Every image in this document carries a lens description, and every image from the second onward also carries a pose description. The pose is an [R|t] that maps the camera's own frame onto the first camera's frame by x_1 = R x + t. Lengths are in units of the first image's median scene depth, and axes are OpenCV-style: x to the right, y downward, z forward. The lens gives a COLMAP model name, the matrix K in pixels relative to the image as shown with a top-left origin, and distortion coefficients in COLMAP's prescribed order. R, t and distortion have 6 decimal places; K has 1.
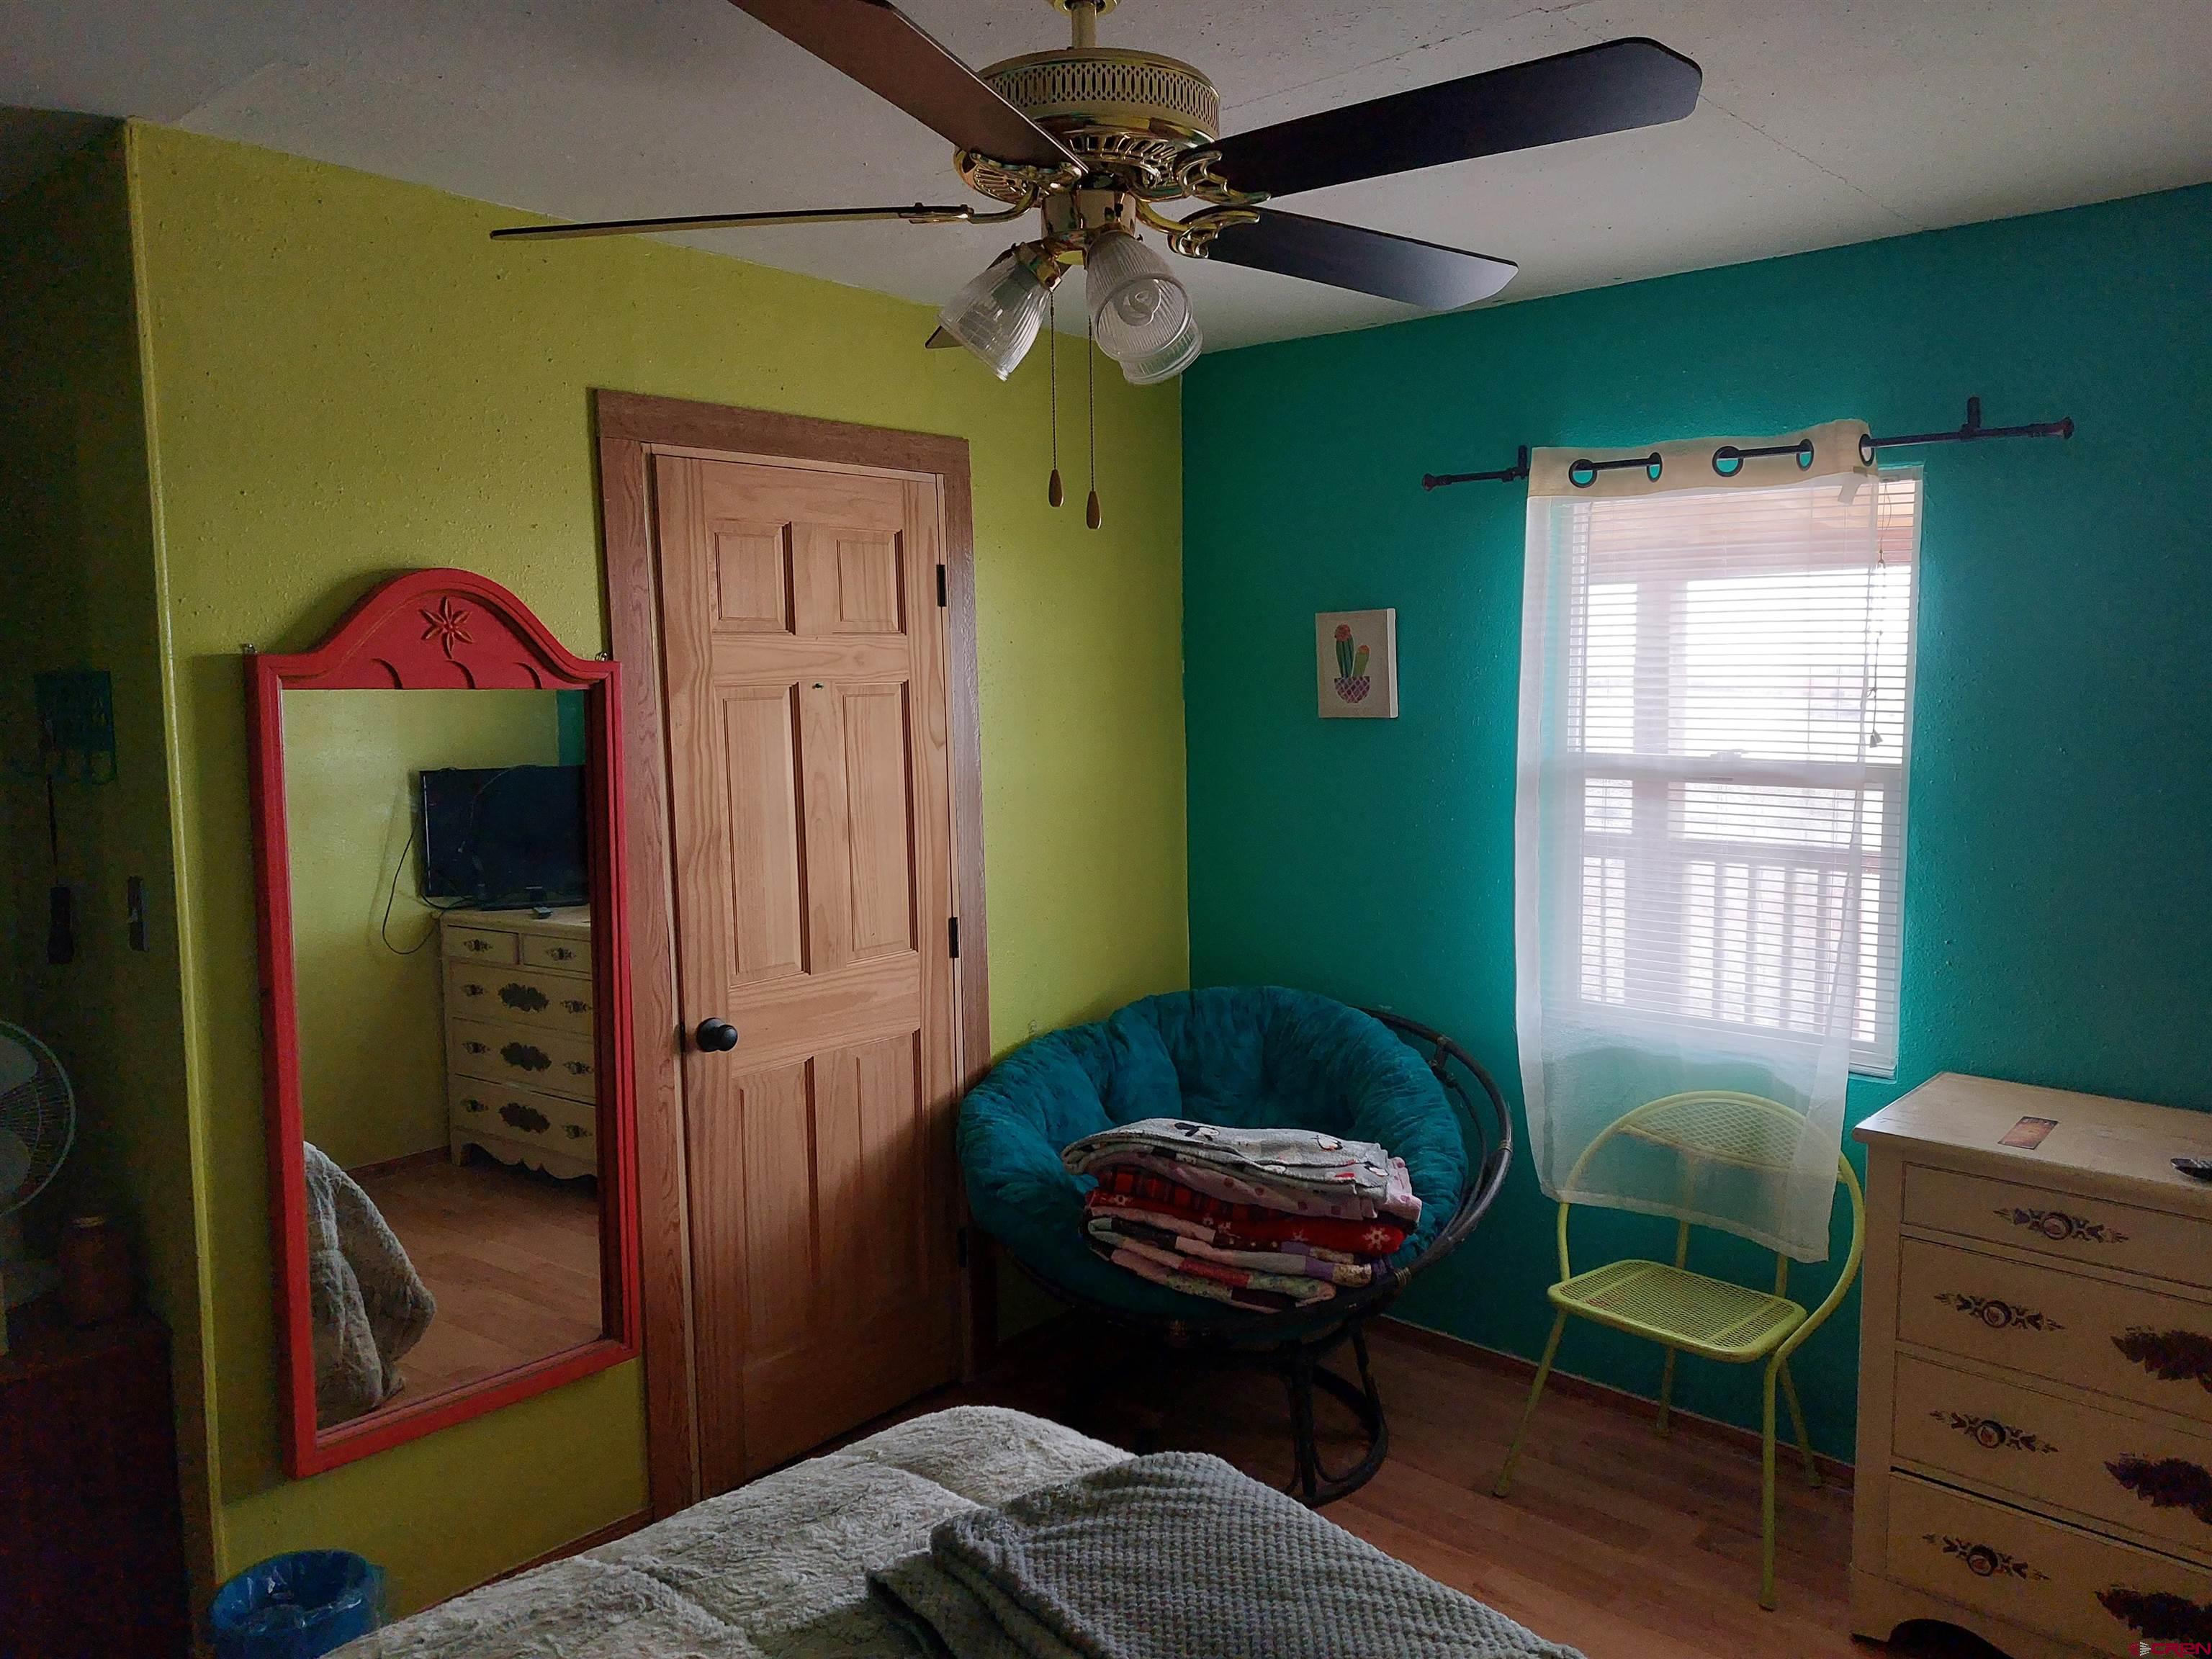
lens RADIAL K [[1577.1, 0, 1107.1], [0, 1577.1, 829.8], [0, 0, 1]] dist [0.043948, -0.019752]
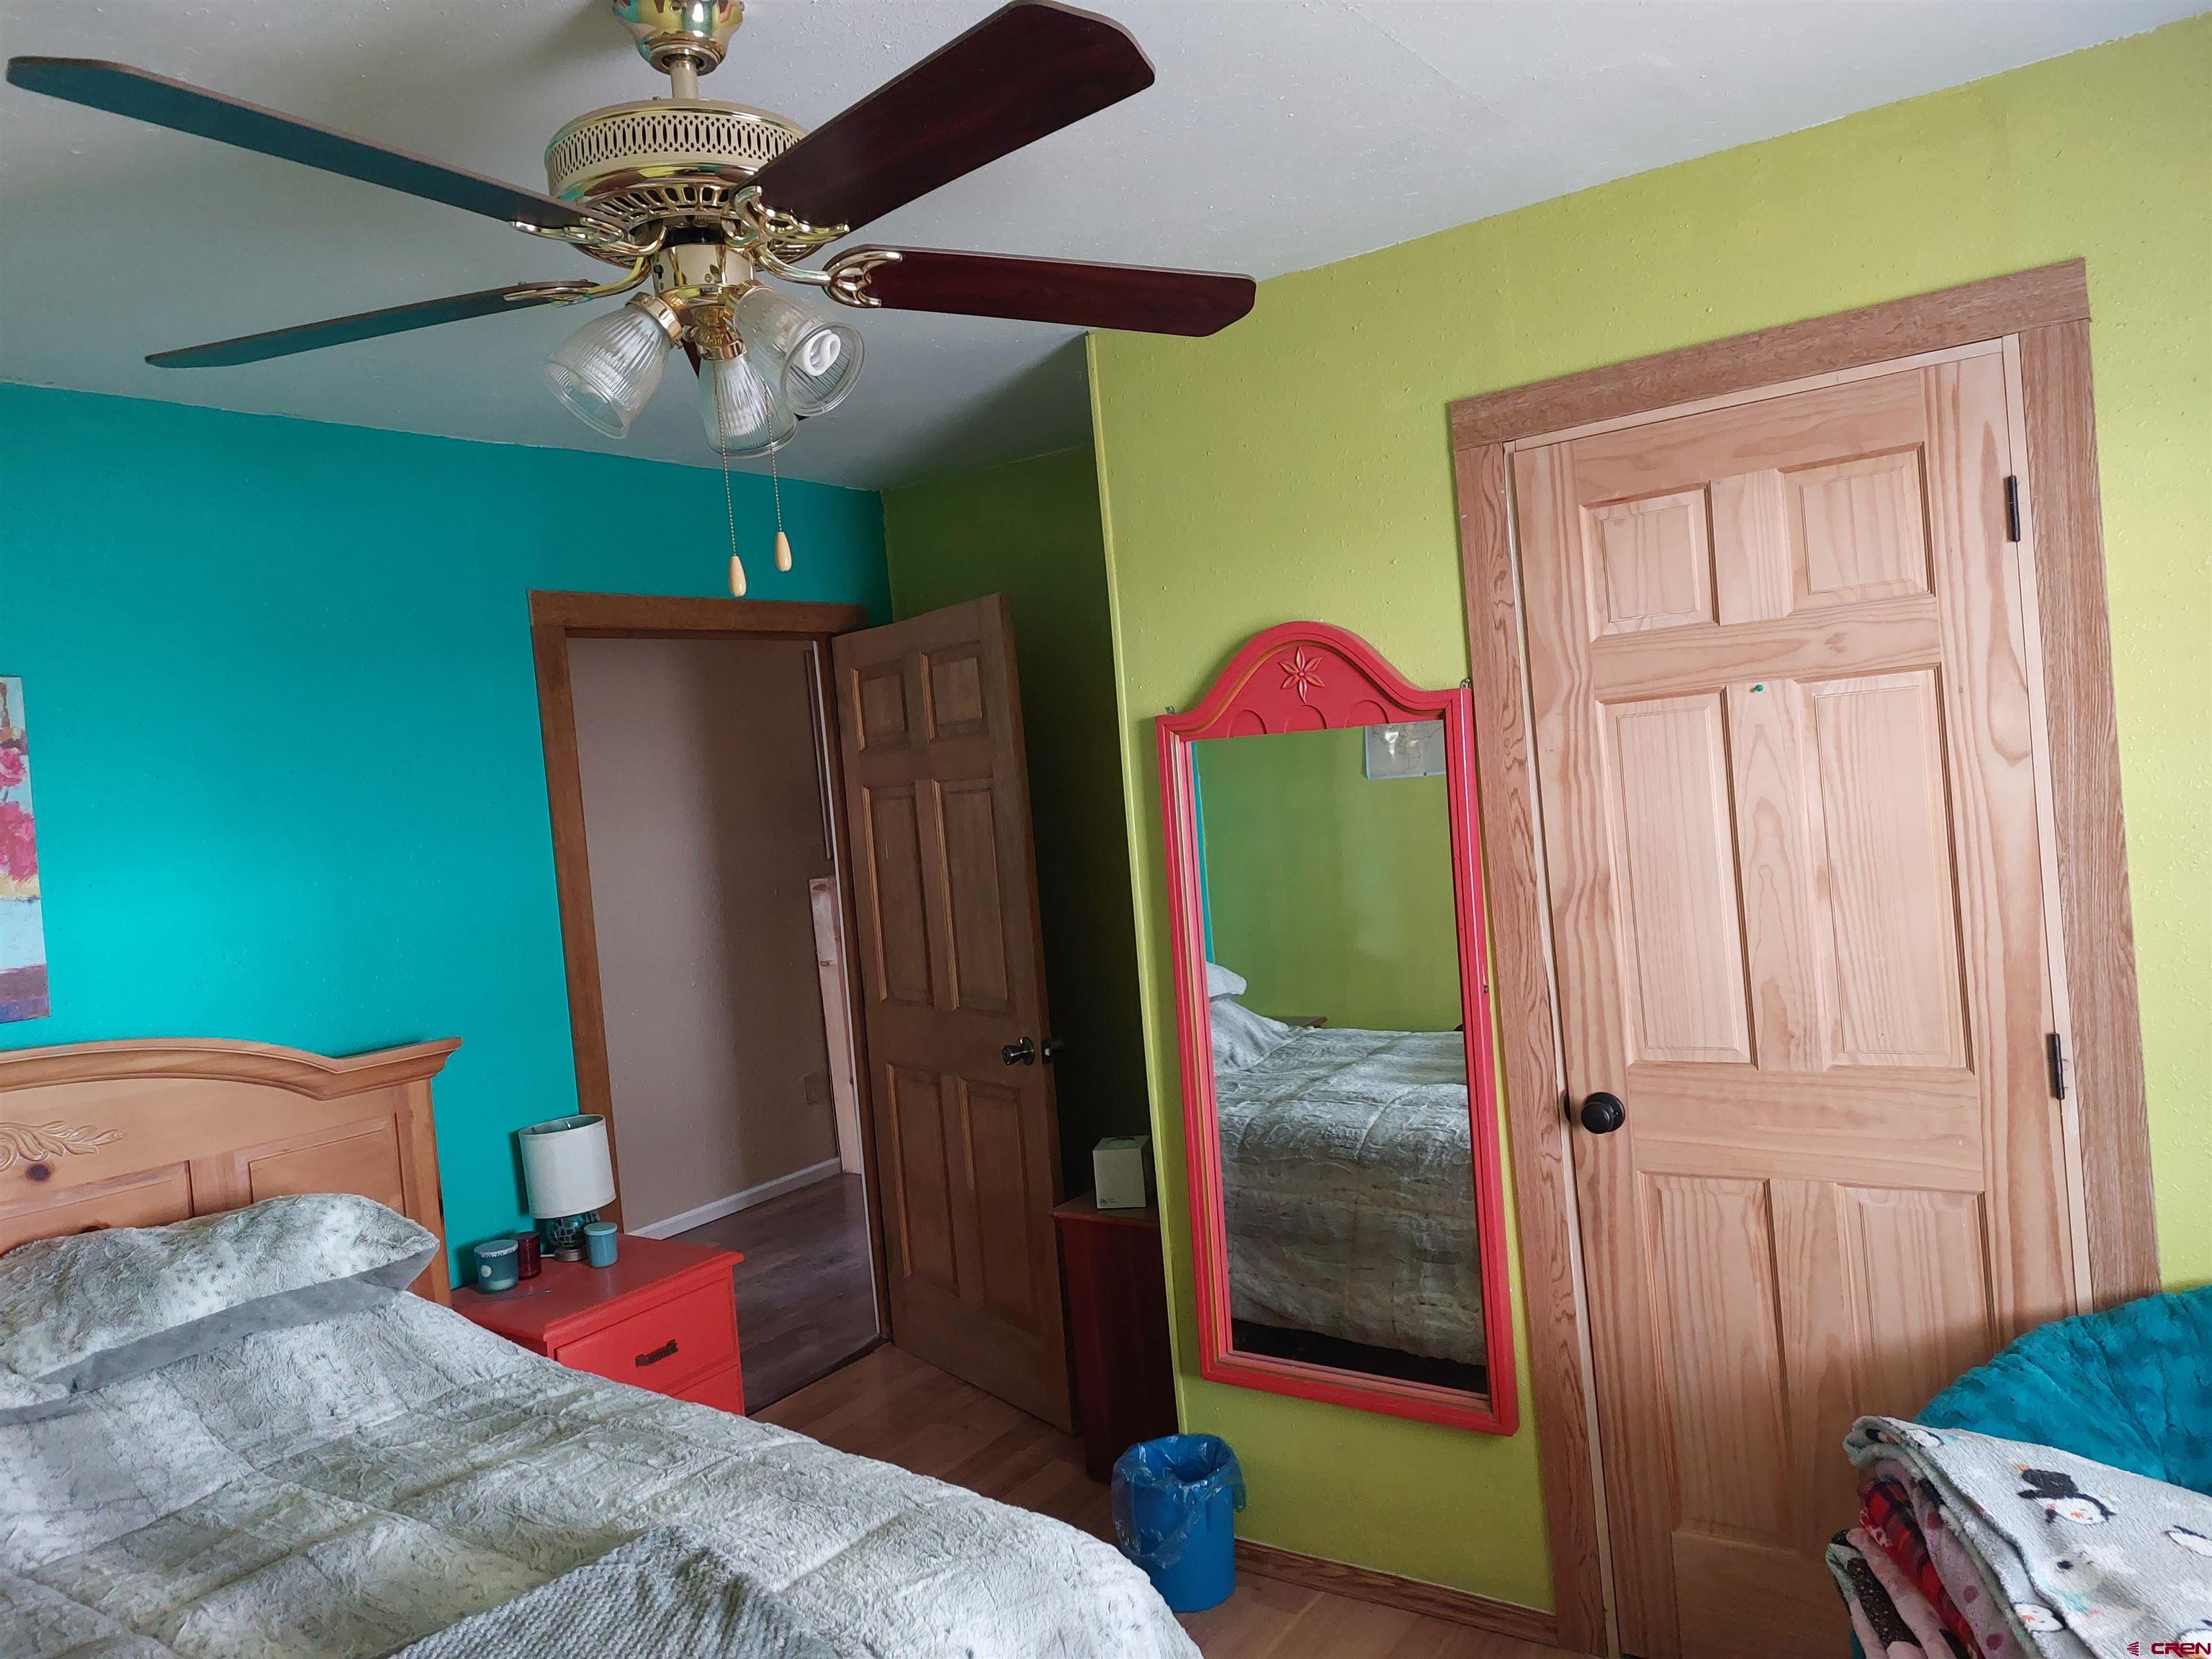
lens RADIAL K [[1577.1, 0, 1104.9], [0, 1577.1, 821.9], [0, 0, 1]] dist [0.043948, -0.019752]
pose [[0.126272, 0.035620, -0.991356, 0.560994], [-0.007362, 0.999361, 0.034970, -0.054794], [0.991968, 0.002883, 0.126453, 0.630717]]
